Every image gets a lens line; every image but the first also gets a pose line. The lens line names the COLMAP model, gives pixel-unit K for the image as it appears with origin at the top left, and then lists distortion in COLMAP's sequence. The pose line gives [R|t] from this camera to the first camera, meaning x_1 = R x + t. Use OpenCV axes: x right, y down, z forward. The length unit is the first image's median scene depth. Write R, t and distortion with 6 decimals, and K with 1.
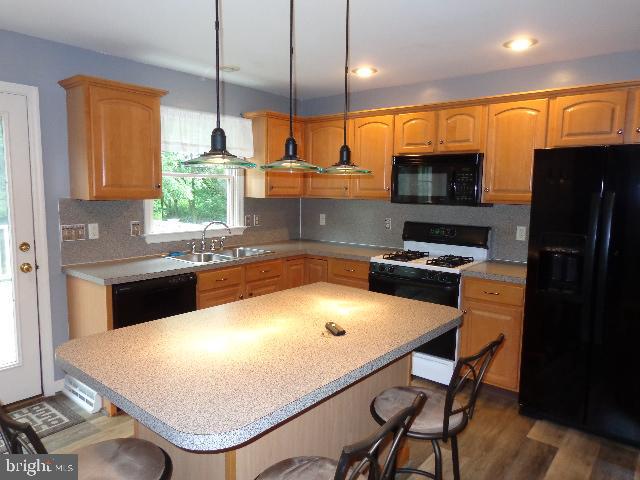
lens RADIAL K [[455.6, 0, 321.2], [0, 455.6, 239.6], [0, 0, 1]] dist [0.007205, 0.011096]
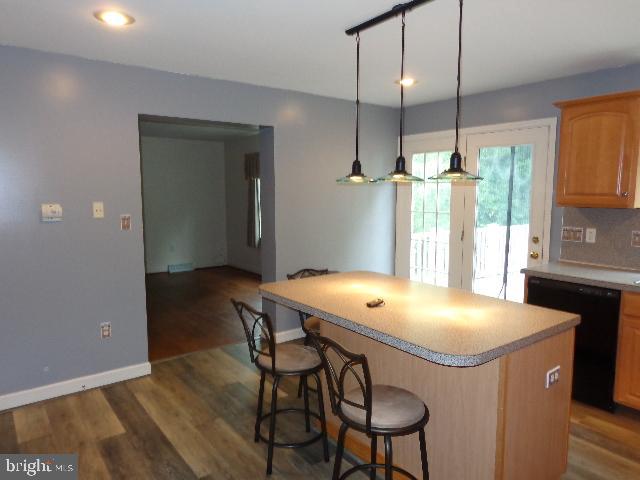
lens RADIAL K [[455.6, 0, 321.2], [0, 455.6, 240.4], [0, 0, 1]] dist [0.007205, 0.011096]
pose [[-0.227029, 0.091811, -0.969551, 0.763083], [-0.119588, 0.985384, 0.121313, -0.067325], [0.966518, 0.143488, -0.212732, 0.655661]]
